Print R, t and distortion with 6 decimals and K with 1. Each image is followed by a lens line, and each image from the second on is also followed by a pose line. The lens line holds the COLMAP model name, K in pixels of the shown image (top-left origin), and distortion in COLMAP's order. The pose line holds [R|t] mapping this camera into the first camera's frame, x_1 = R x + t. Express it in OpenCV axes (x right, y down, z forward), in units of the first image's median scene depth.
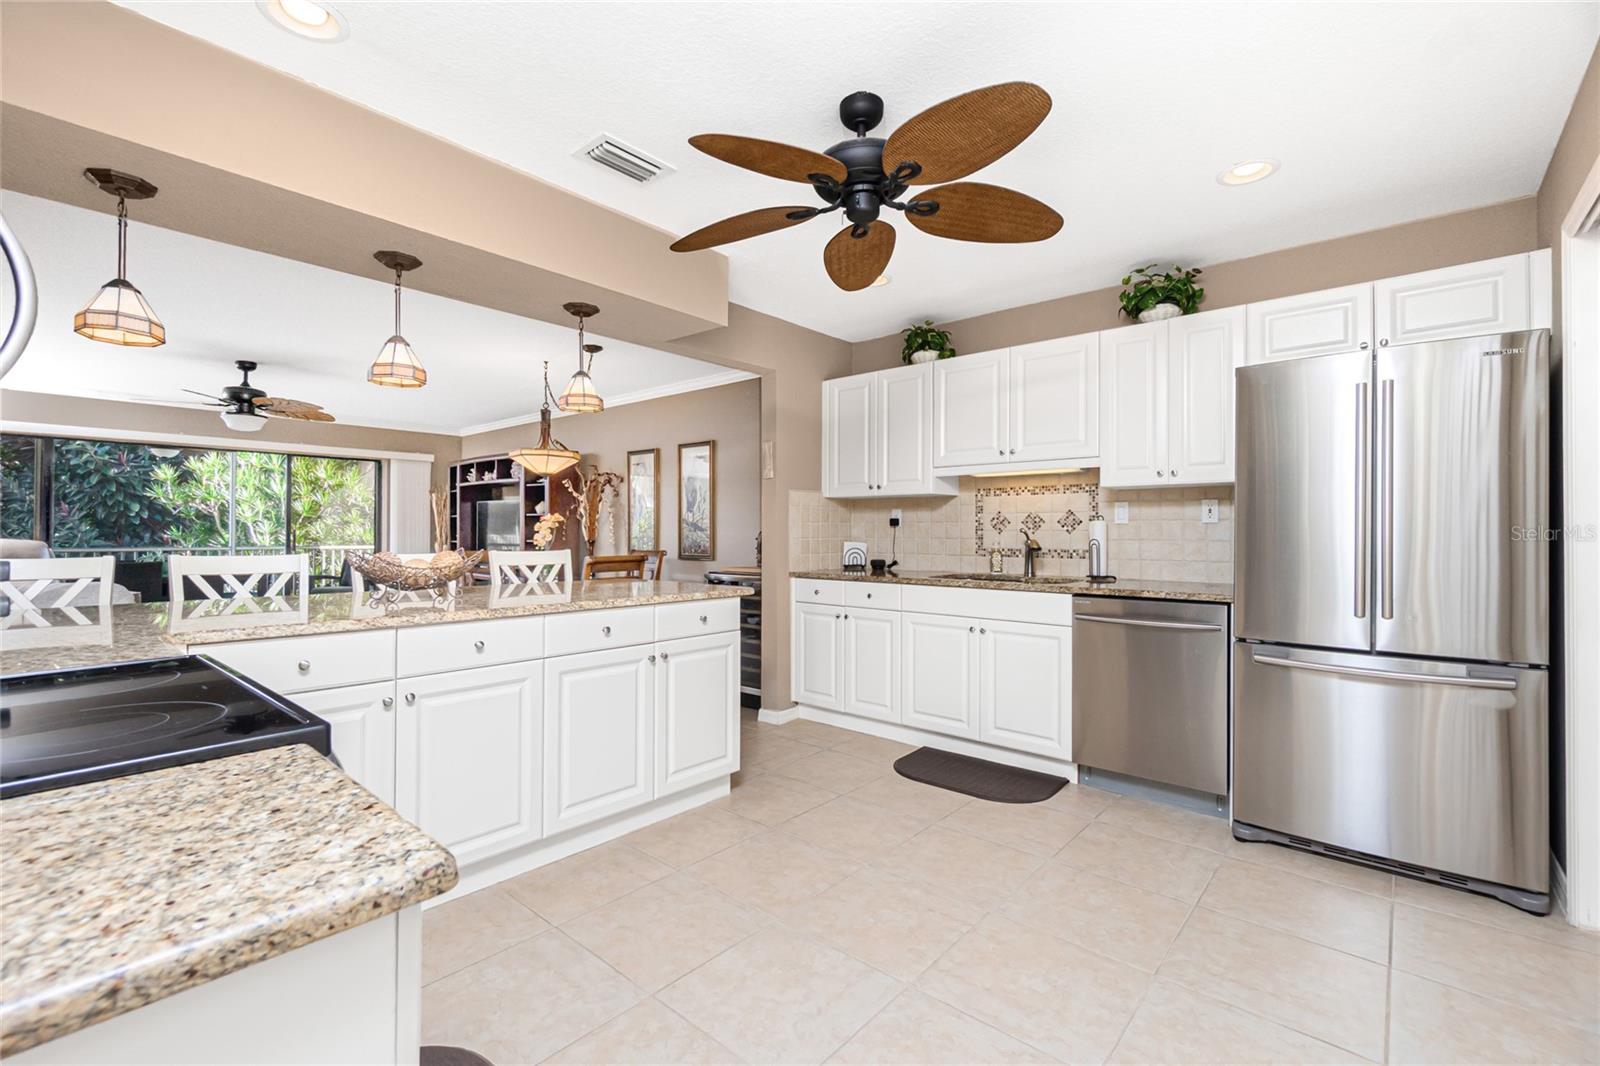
lens RADIAL K [[694.7, 0, 826.9], [0, 694.7, 535.1], [0, 0, 1]] dist [-0.015614, 0.000065]
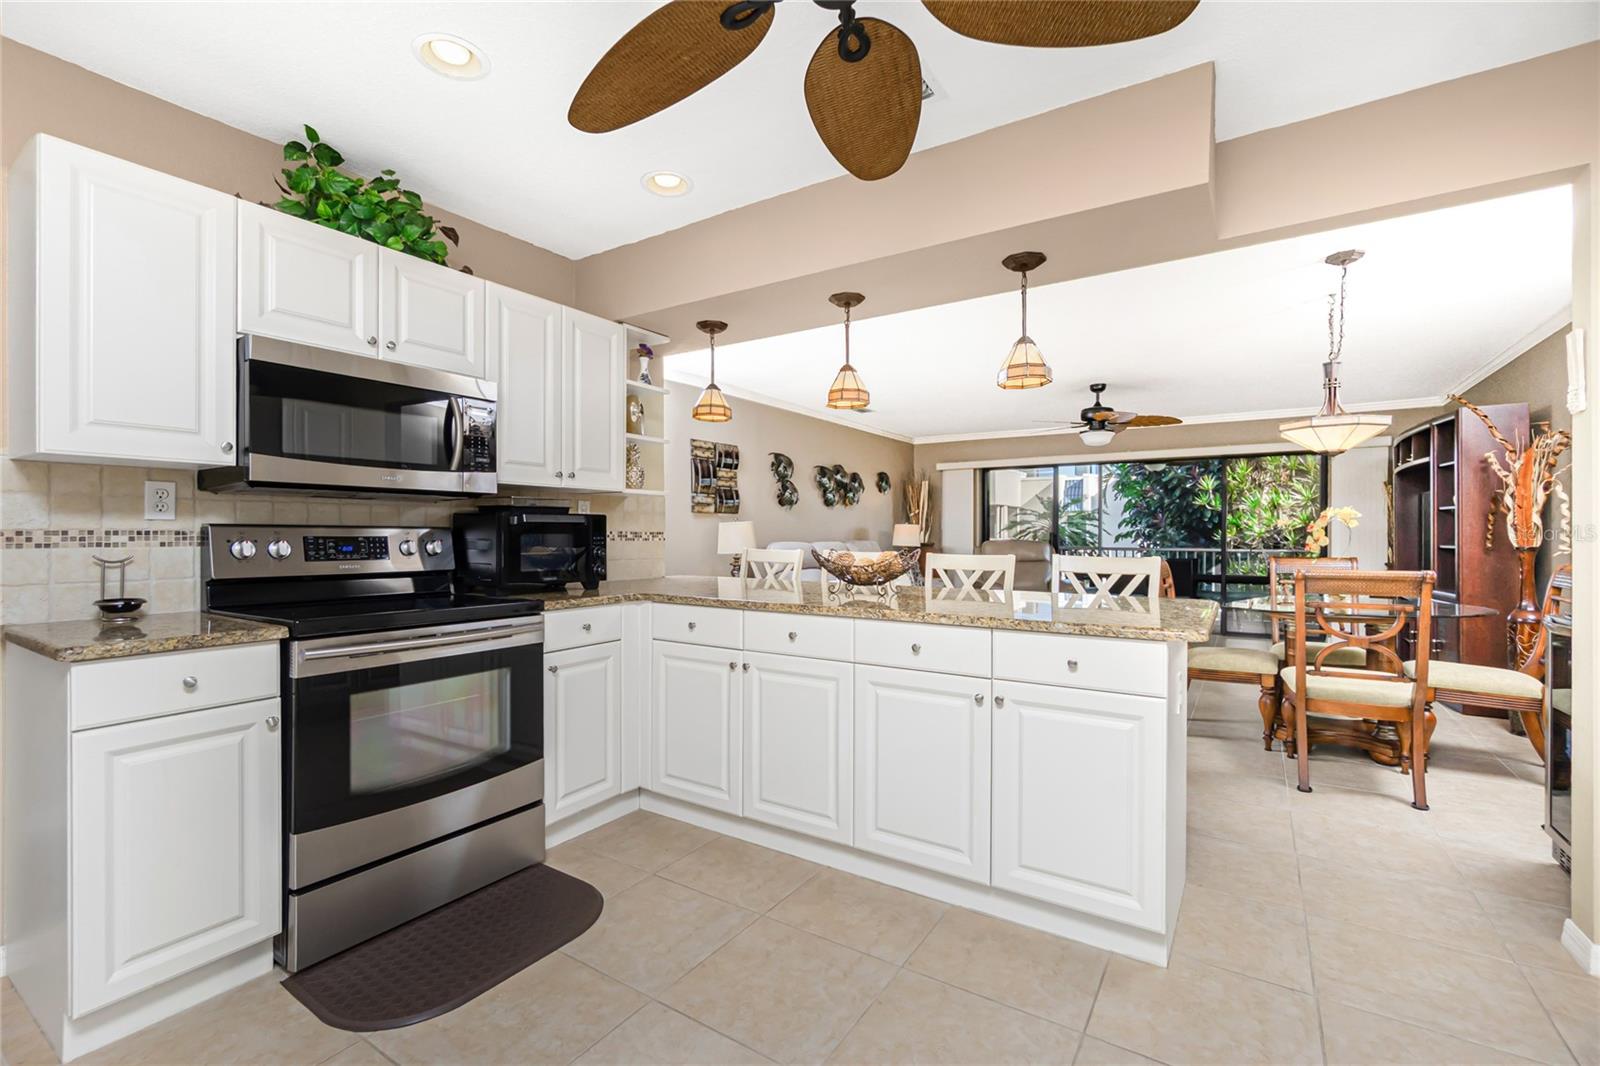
lens RADIAL K [[738.4, 0, 820.7], [0, 738.4, 534.4], [0, 0, 1]] dist [0.105170, -0.000009]
pose [[0.155794, -0.004851, -0.987778, 0.259932], [-0.002587, 0.999983, -0.005319, 0.000572], [0.987786, 0.003384, 0.155779, 0.320555]]
